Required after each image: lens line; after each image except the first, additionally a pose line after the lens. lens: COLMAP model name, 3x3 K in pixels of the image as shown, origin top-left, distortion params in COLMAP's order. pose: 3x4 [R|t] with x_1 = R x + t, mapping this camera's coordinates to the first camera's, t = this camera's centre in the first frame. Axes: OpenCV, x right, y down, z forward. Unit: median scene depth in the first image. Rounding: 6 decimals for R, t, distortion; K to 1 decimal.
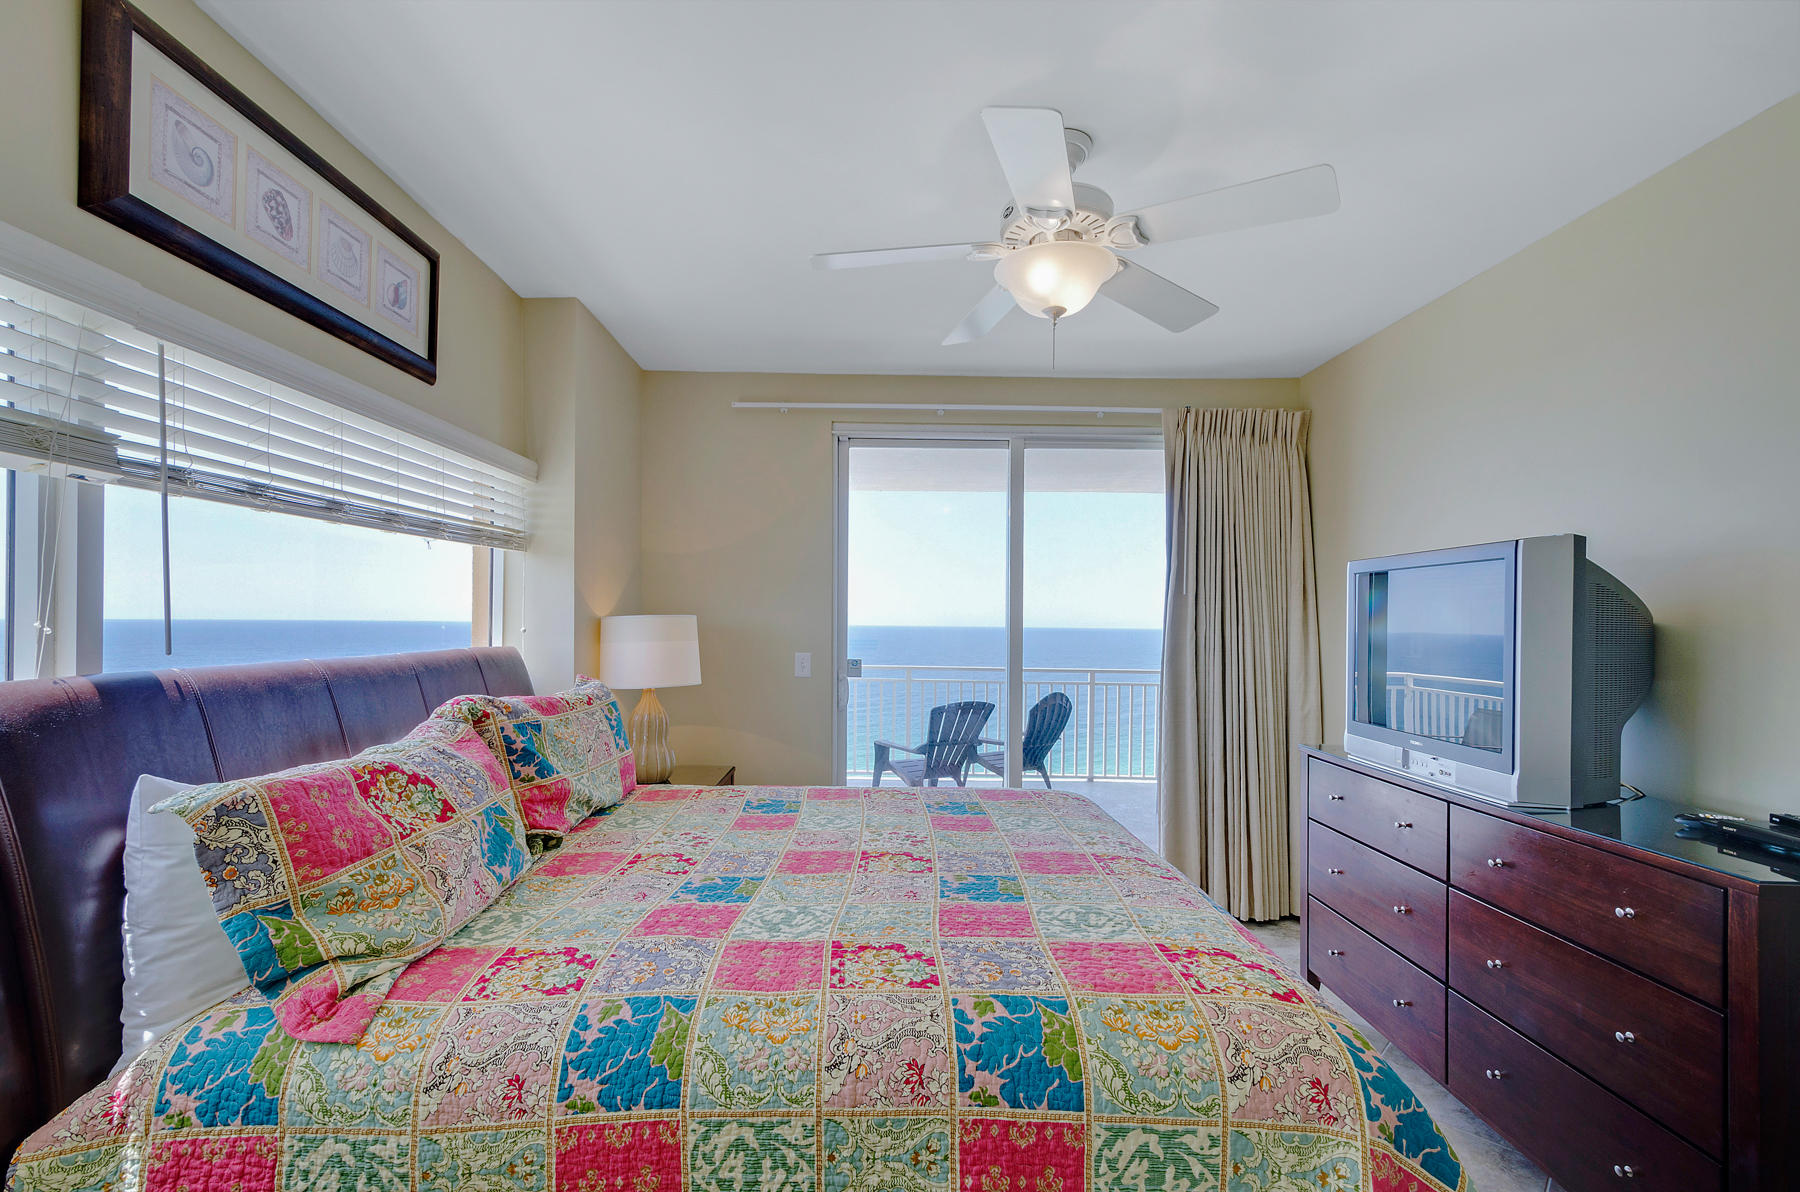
lens RADIAL K [[787.4, 0, 891.5], [0, 787.4, 615.9], [0, 0, 1]] dist [0.013645, -0.005093]
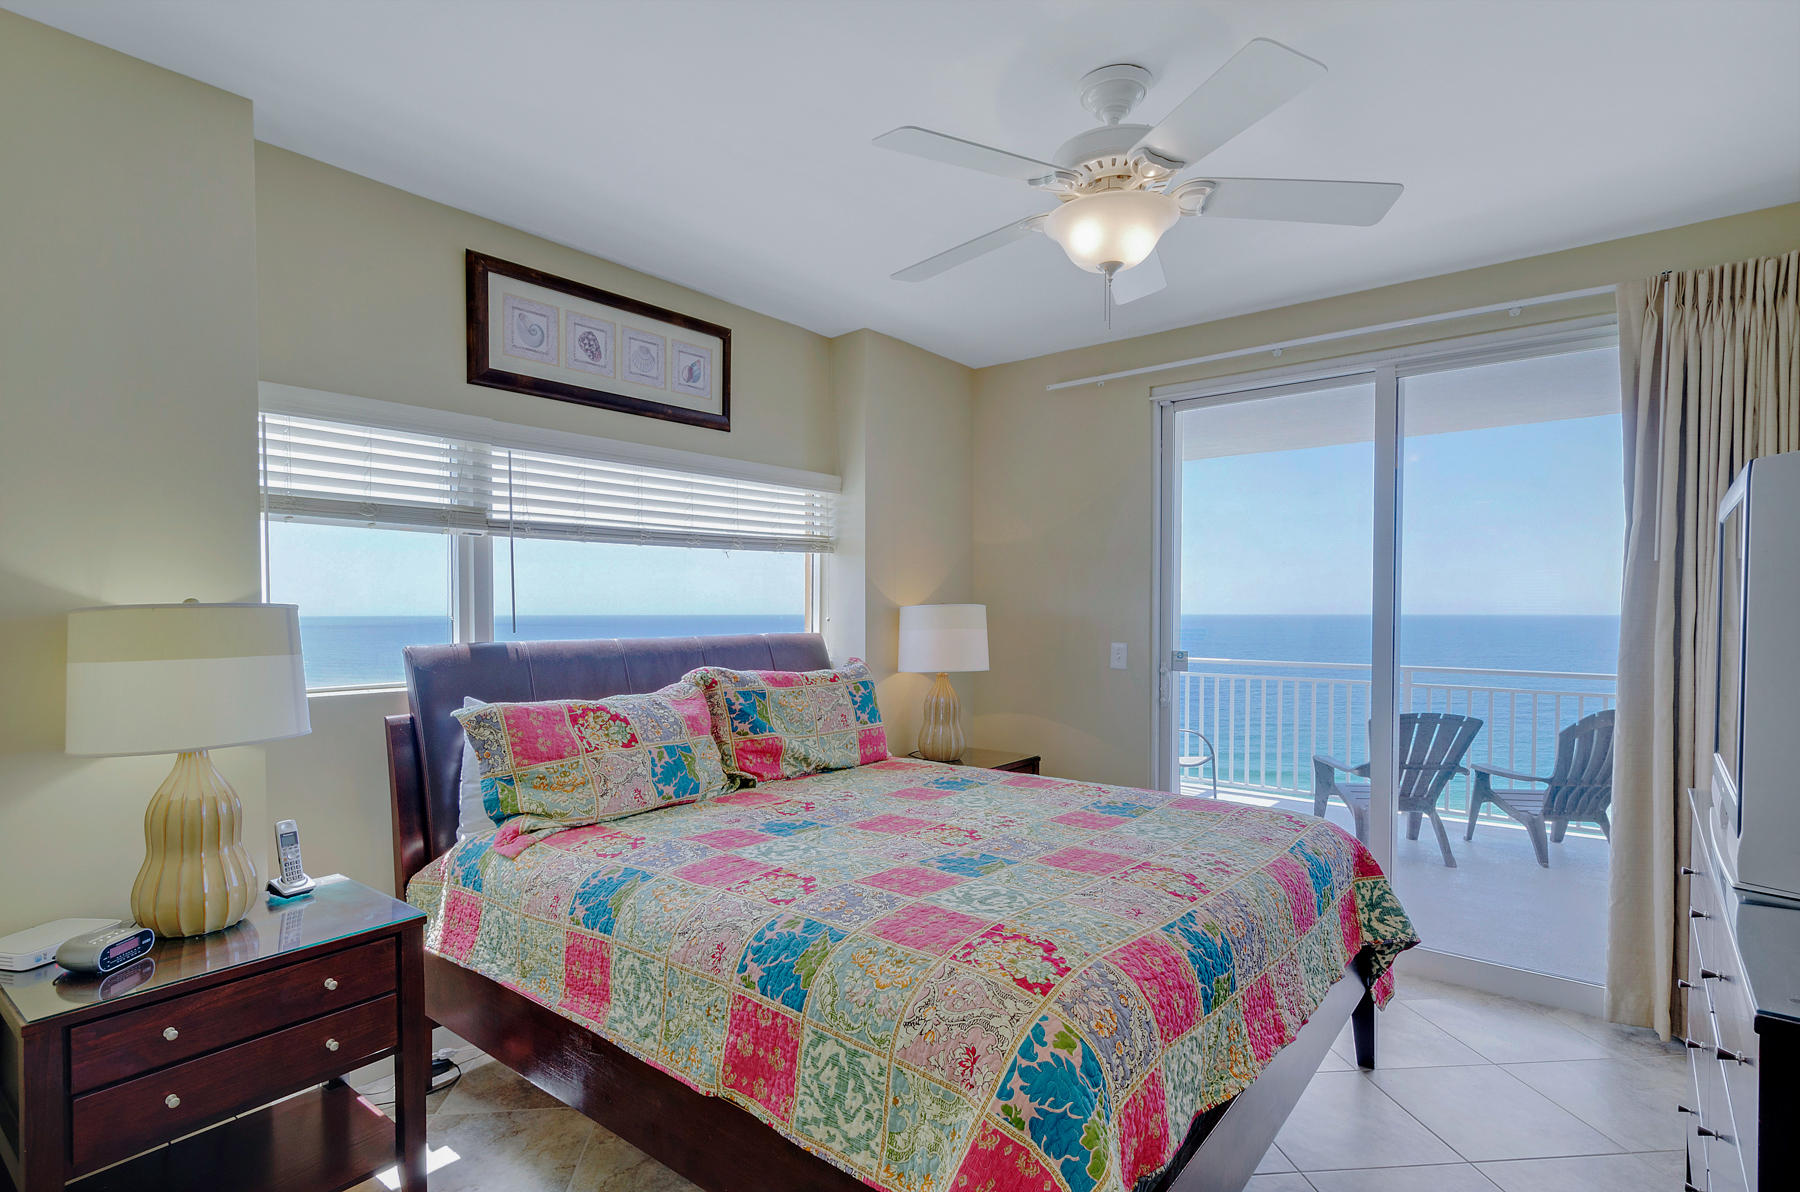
lens RADIAL K [[898.9, 0, 888.4], [0, 898.9, 622.7], [0, 0, 1]] dist [0.000641, 0.000499]
pose [[0.765417, -0.003288, -0.643526, 0.927570], [0.014311, 0.999827, 0.011914, 0.015614], [0.643375, -0.018329, 0.765332, 0.040012]]
